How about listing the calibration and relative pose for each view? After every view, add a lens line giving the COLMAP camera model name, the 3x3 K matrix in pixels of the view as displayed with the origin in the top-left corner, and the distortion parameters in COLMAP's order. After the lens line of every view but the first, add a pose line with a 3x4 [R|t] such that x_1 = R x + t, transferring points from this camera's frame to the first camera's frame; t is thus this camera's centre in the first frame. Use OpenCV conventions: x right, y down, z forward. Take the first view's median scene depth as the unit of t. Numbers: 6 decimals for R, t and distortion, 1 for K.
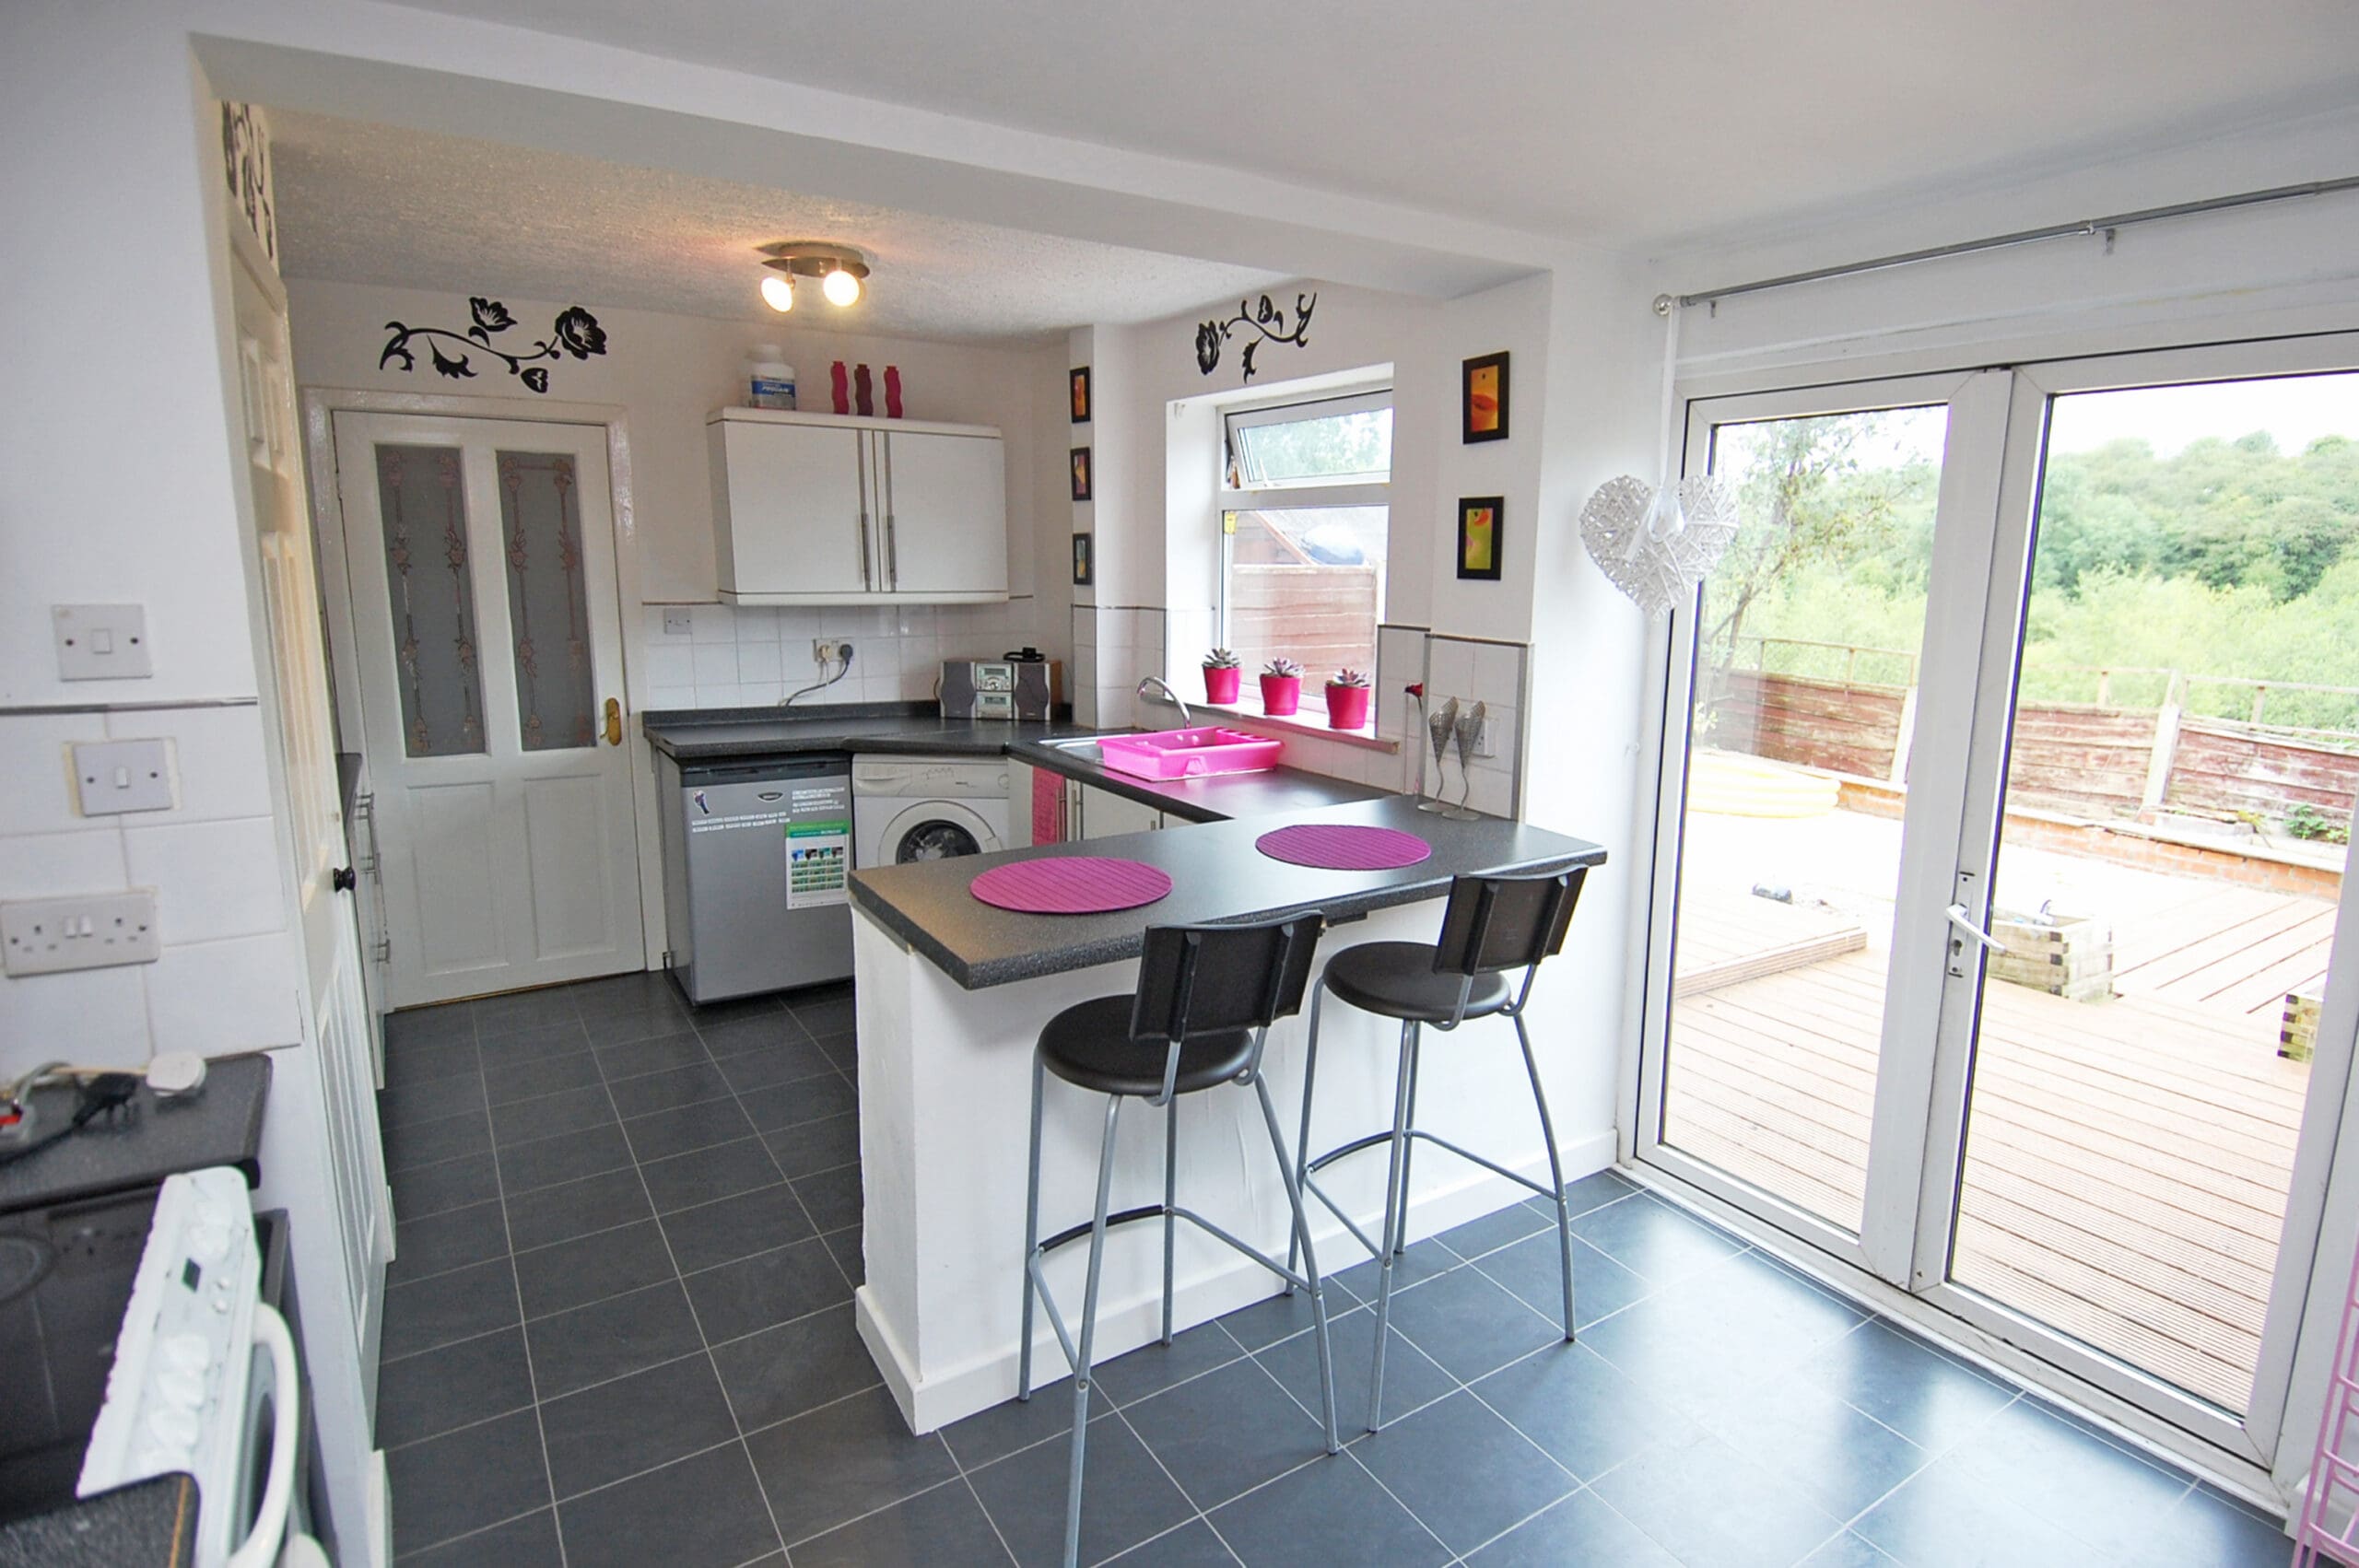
lens RADIAL K [[1214.9, 0, 1188.7], [0, 1214.9, 781.1], [0, 0, 1]] dist [-0.048954, -0.001454]
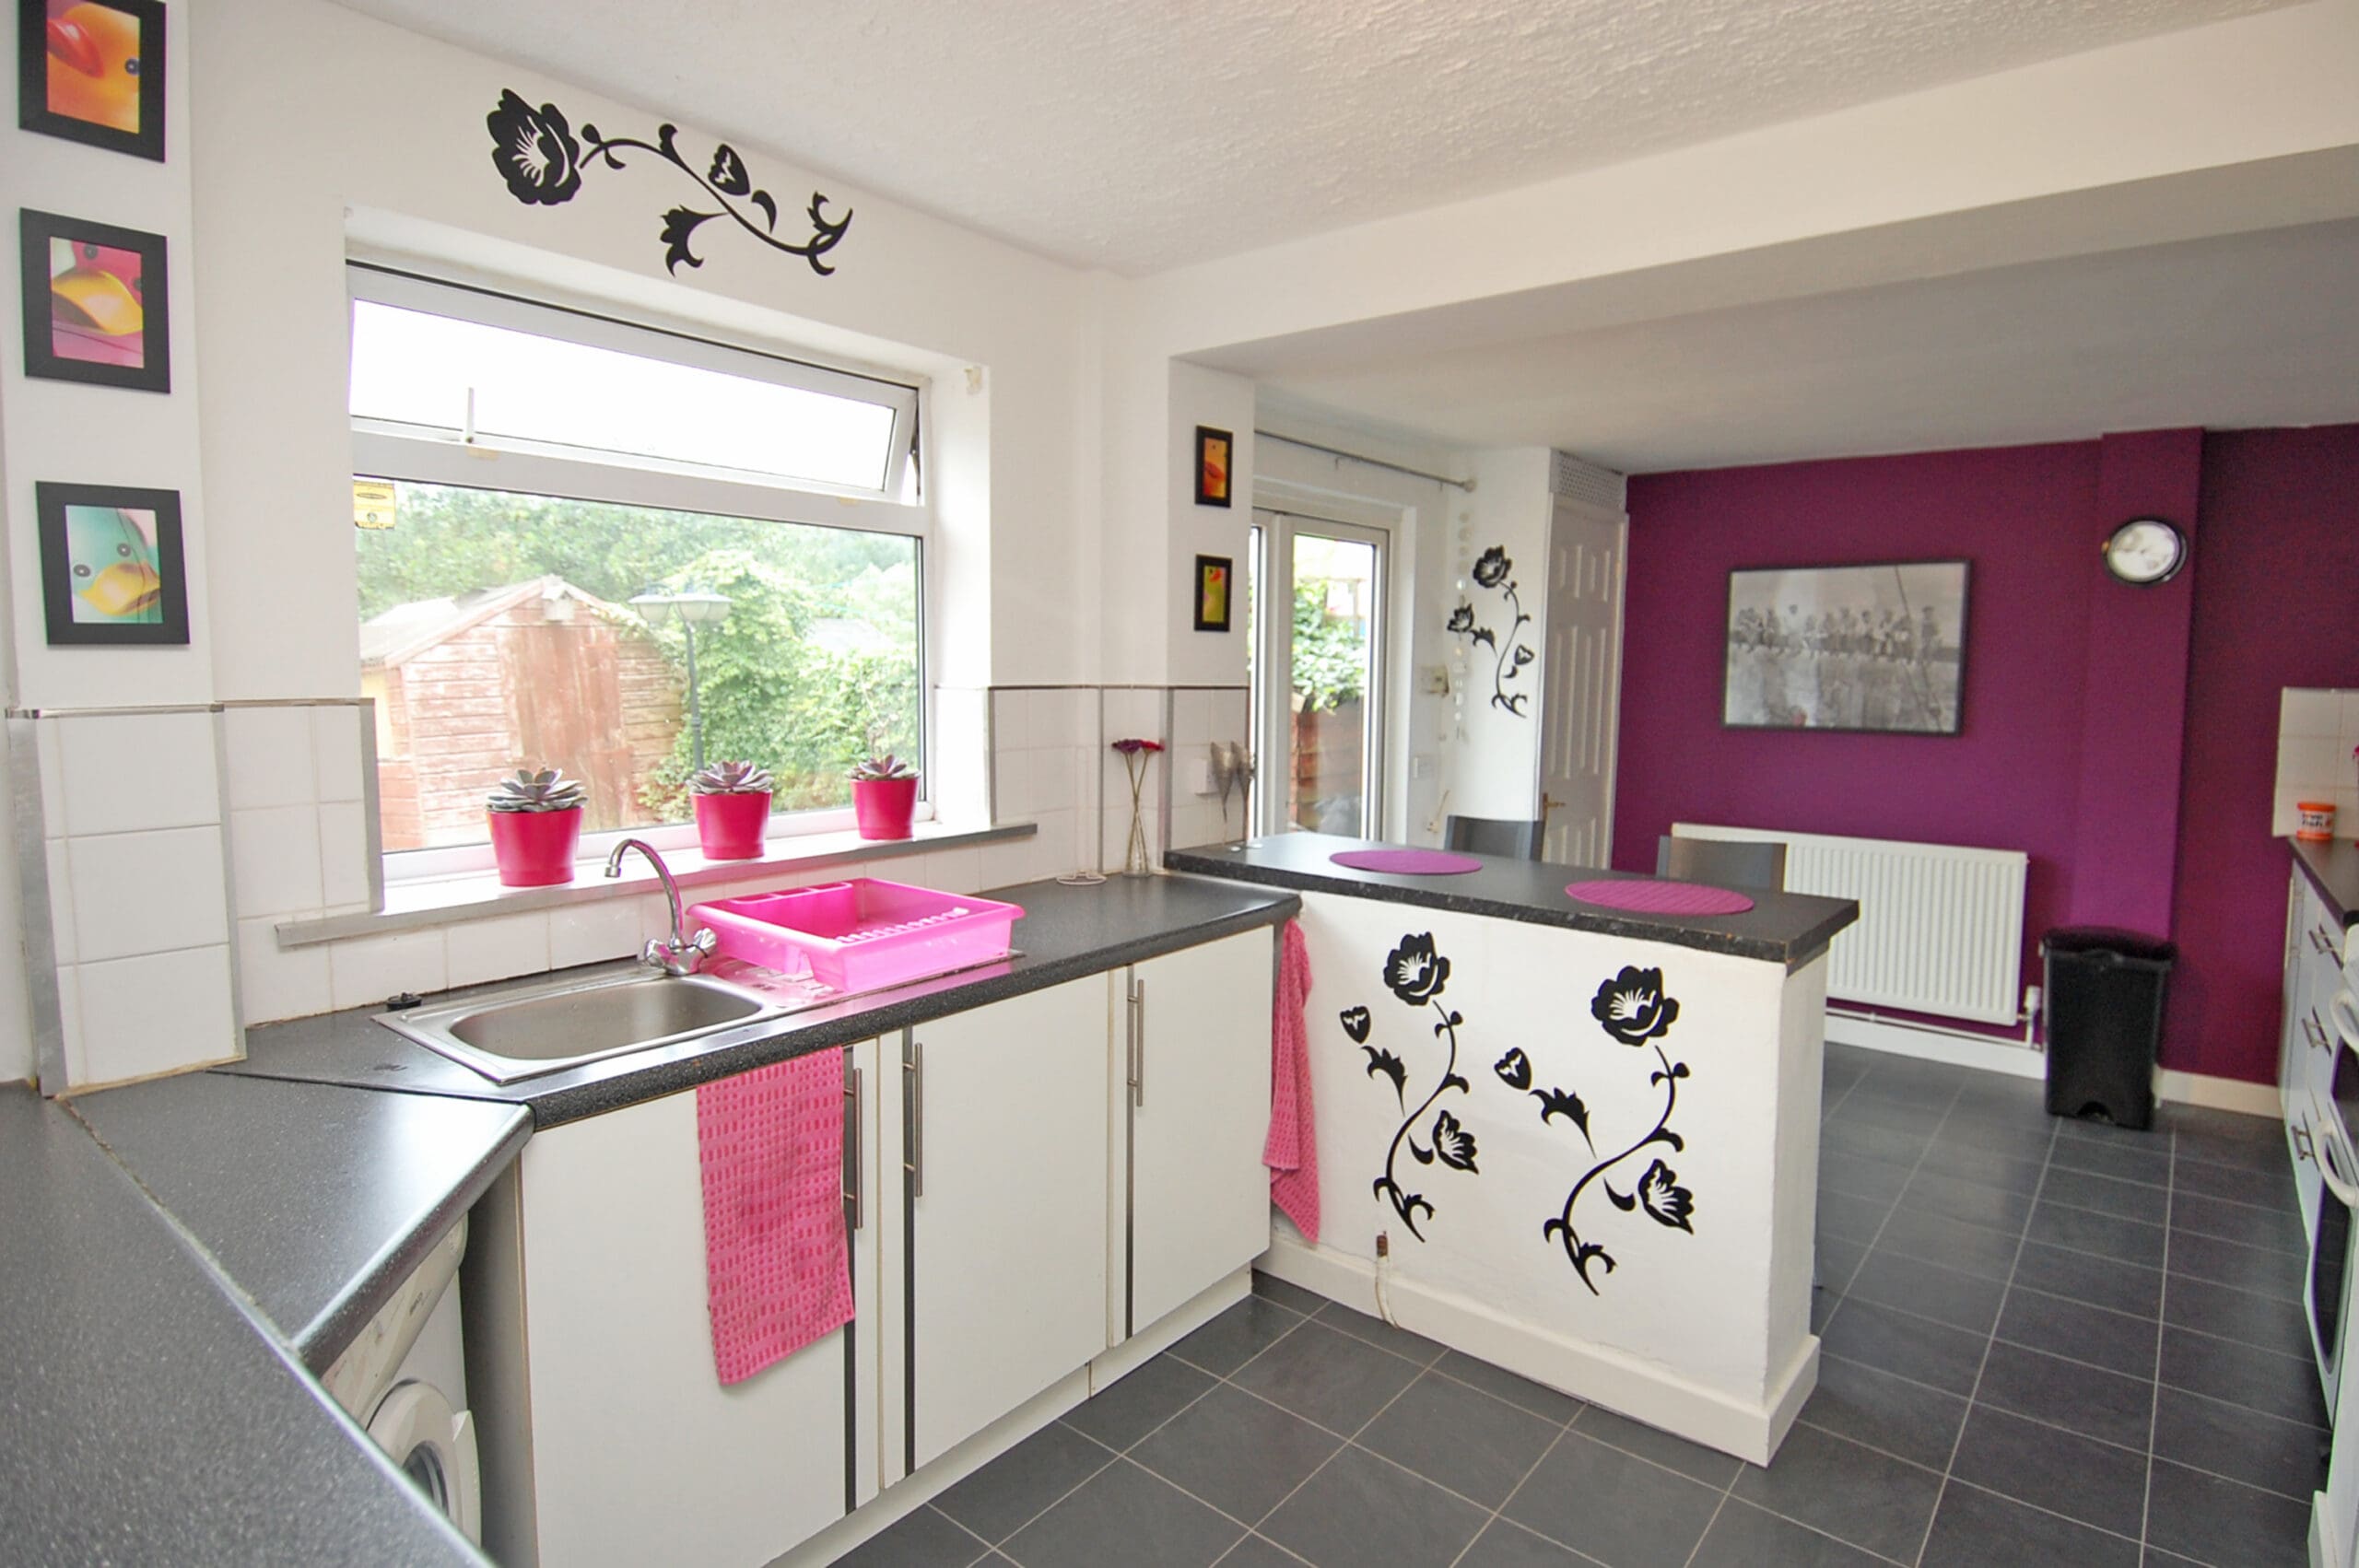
lens RADIAL K [[1214.9, 0, 1174.5], [0, 1214.9, 799.3], [0, 0, 1]] dist [-0.048954, -0.001454]
pose [[-0.320883, -0.115269, 0.940078, -0.370478], [0.153748, 0.973062, 0.171792, -0.099289], [-0.934557, 0.199660, -0.294516, 0.645951]]
